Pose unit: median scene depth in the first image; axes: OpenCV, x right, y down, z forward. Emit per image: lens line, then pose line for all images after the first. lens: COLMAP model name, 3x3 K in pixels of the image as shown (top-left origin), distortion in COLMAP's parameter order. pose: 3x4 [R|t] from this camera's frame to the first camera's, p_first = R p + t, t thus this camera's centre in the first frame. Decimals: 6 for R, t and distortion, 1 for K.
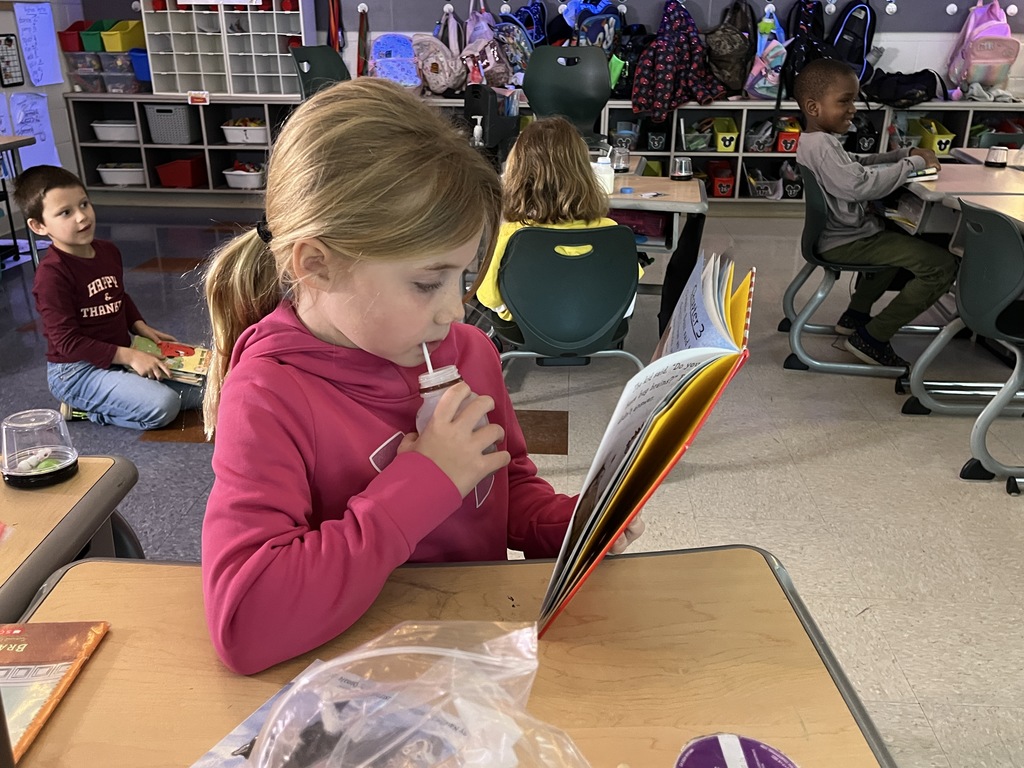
lens RADIAL K [[872.1, 0, 514.4], [0, 872.1, 382.7], [0, 0, 1]] dist [0.016317, -0.027133]
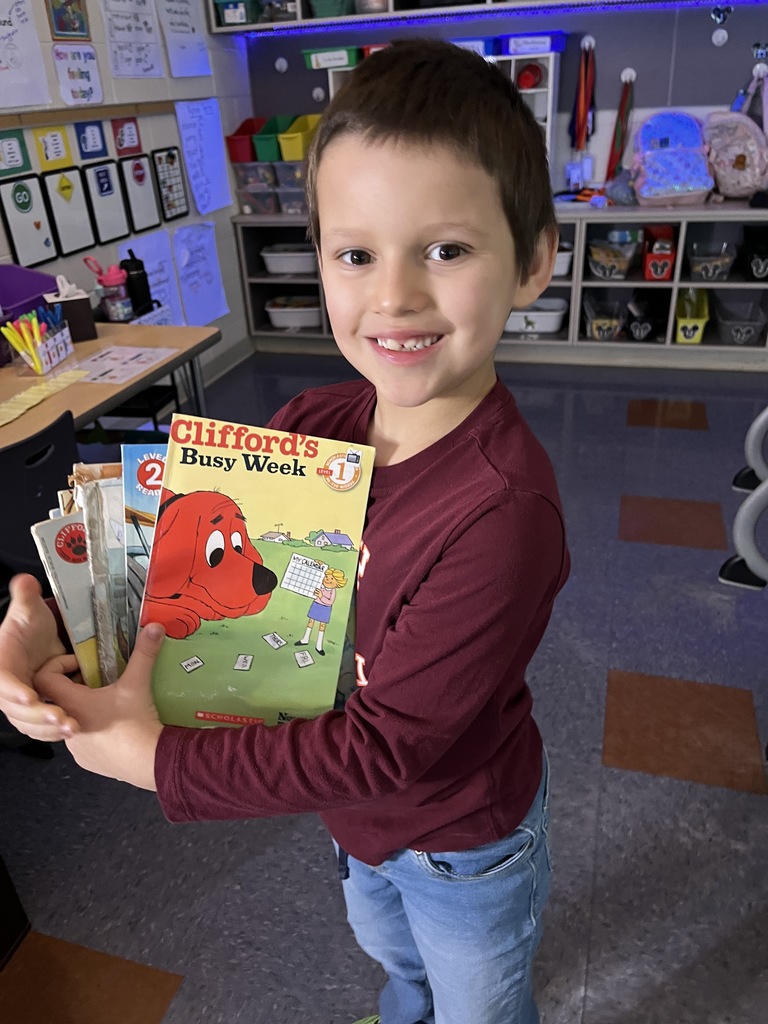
lens RADIAL K [[772.6, 0, 382.6], [0, 772.6, 514.2], [0, 0, 1]] dist [0.005371, -0.020315]
pose [[0.973227, 0.054152, -0.223378, -0.212158], [-0.024226, 0.990605, 0.134593, -0.162876], [0.228567, -0.125578, 0.965395, 0.322412]]
